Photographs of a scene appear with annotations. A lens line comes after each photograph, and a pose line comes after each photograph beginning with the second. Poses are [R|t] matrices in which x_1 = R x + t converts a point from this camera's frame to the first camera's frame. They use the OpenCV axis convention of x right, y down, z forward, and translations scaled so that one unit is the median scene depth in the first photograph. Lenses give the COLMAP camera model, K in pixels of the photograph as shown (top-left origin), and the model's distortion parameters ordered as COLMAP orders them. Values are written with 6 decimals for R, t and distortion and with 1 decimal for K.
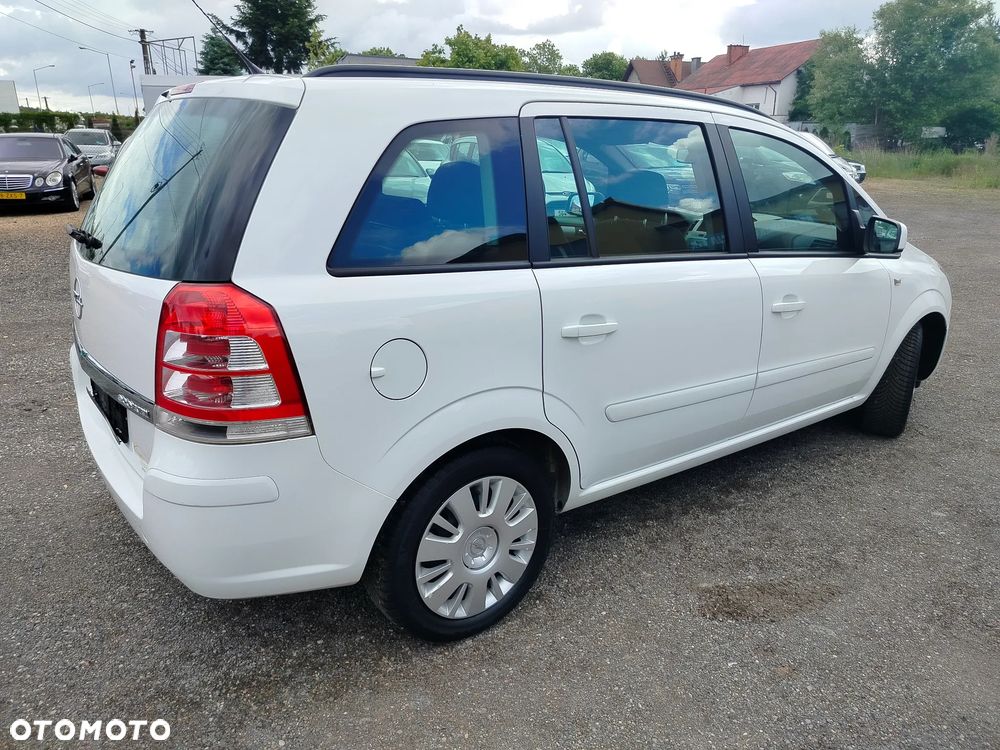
lens RADIAL K [[701.4, 0, 500.0], [0, 701.4, 375.0], [0, 0, 1]] dist [0.050544, -0.051811]
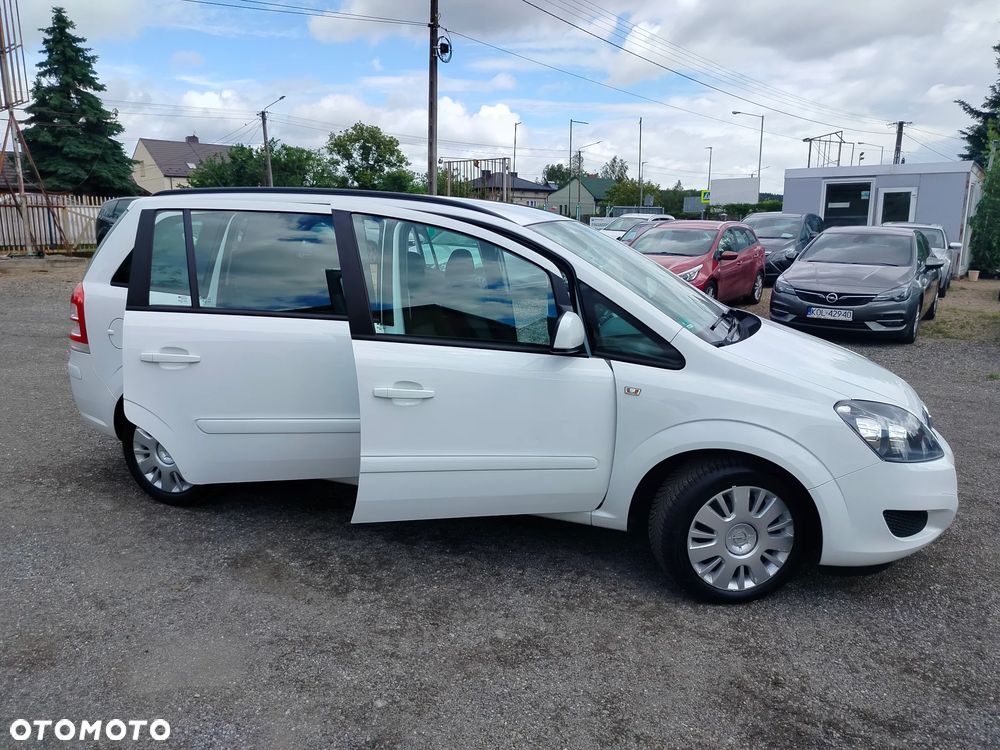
lens RADIAL K [[705.3, 0, 512.6], [0, 705.3, 369.7], [0, 0, 1]] dist [0.031477, -0.044008]
pose [[0.564689, 0.171376, -0.807314, 1.629361], [-0.265850, 0.963834, 0.018649, -0.186313], [0.781313, 0.204094, 0.589827, 0.520676]]
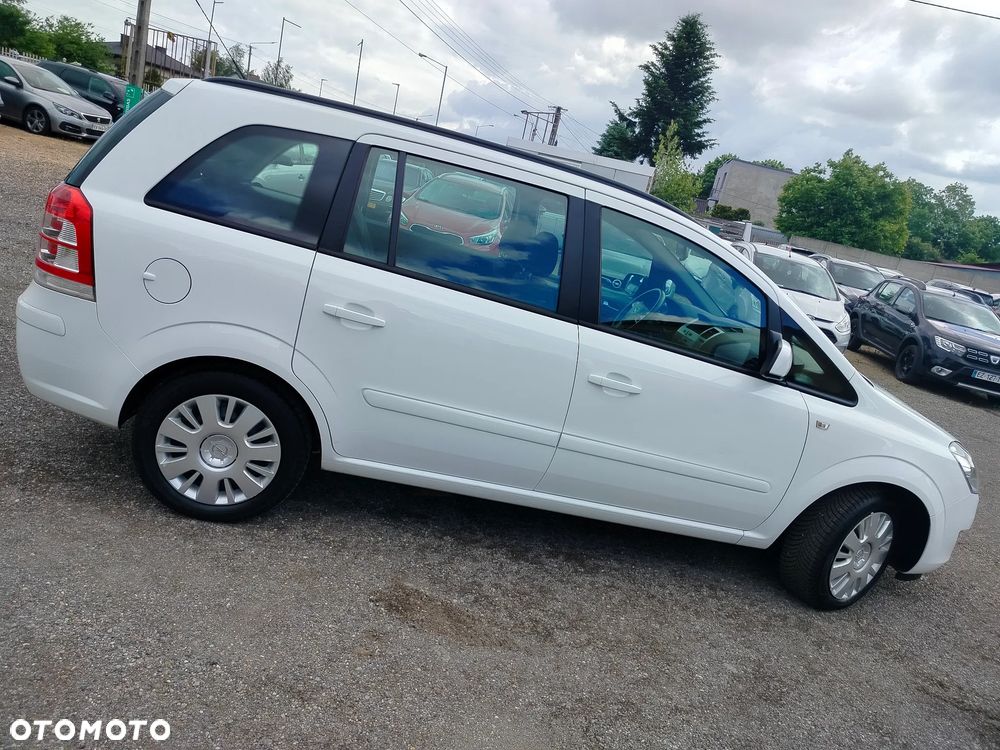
lens RADIAL K [[701.4, 0, 500.0], [0, 701.4, 375.0], [0, 0, 1]] dist [0.050544, -0.051811]
pose [[0.851959, 0.310133, -0.421881, 0.795470], [-0.358517, 0.932736, -0.038326, -0.012686], [0.381617, 0.183904, 0.905841, 0.013495]]
